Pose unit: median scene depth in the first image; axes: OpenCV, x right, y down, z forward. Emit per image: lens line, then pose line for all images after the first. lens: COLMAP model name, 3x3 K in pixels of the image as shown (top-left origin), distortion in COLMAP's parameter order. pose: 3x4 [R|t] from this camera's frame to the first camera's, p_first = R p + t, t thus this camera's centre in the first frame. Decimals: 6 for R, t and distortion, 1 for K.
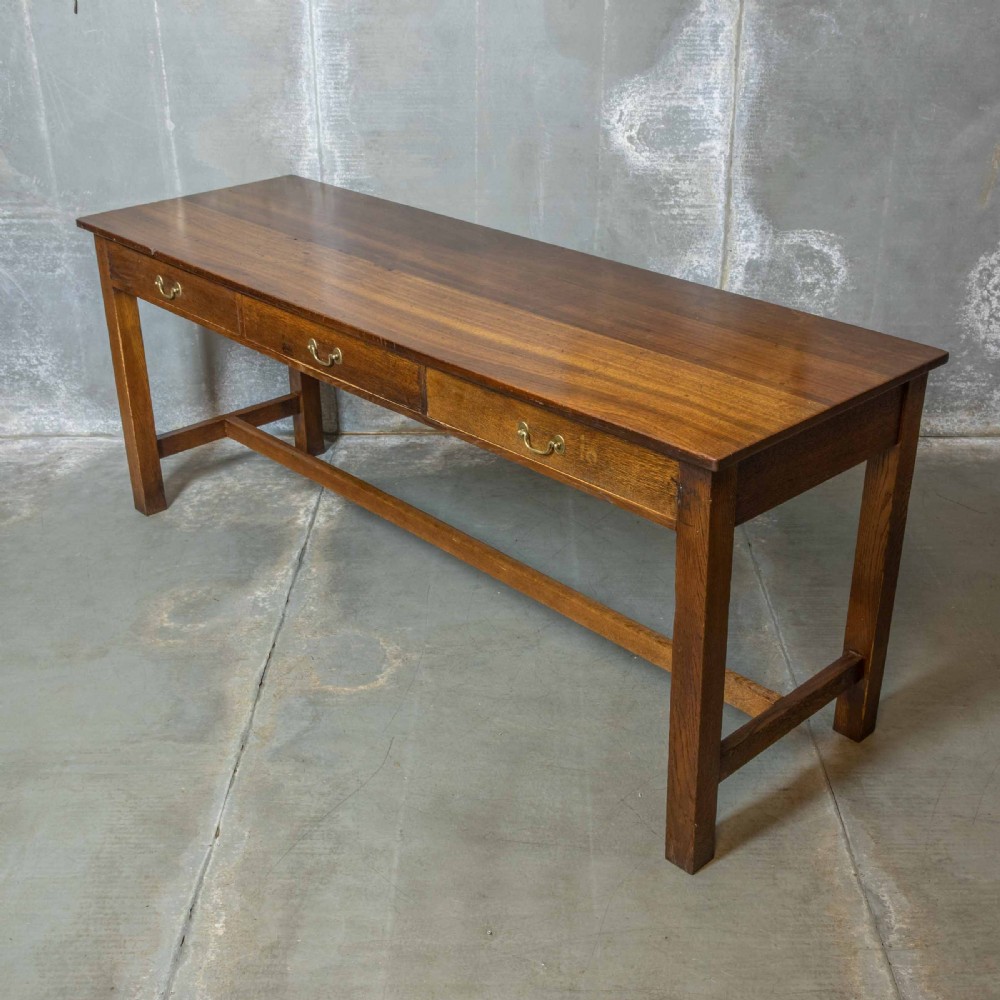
lens RADIAL K [[1293.4, 0, 503.8], [0, 1293.4, 495.4], [0, 0, 1]] dist [-0.059928, 0.102661]
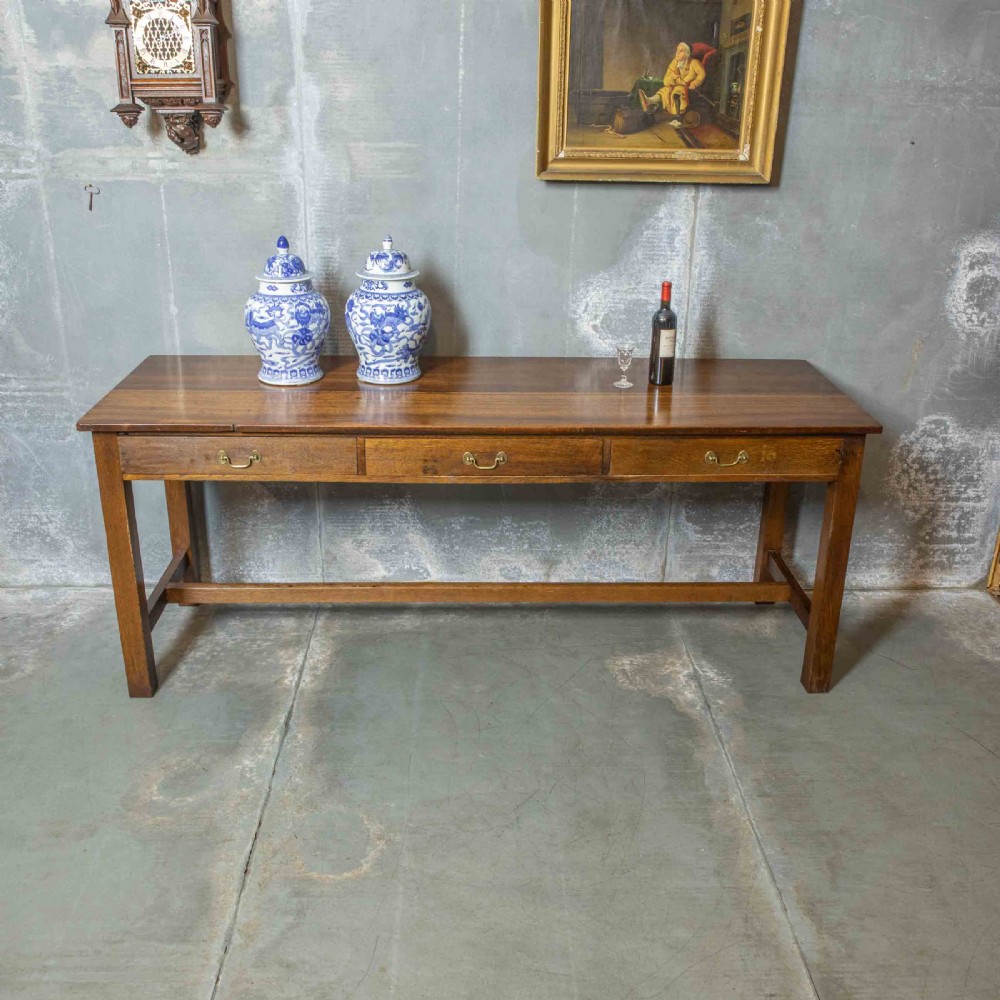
lens RADIAL K [[1027.8, 0, 505.0], [0, 1027.8, 494.9], [0, 0, 1]] dist [-0.114898, 0.095353]
pose [[0.998728, 0.006811, 0.049966, -0.021639], [-0.003271, 0.997500, -0.070590, -0.073547], [-0.050321, 0.070337, 0.996253, 0.144625]]
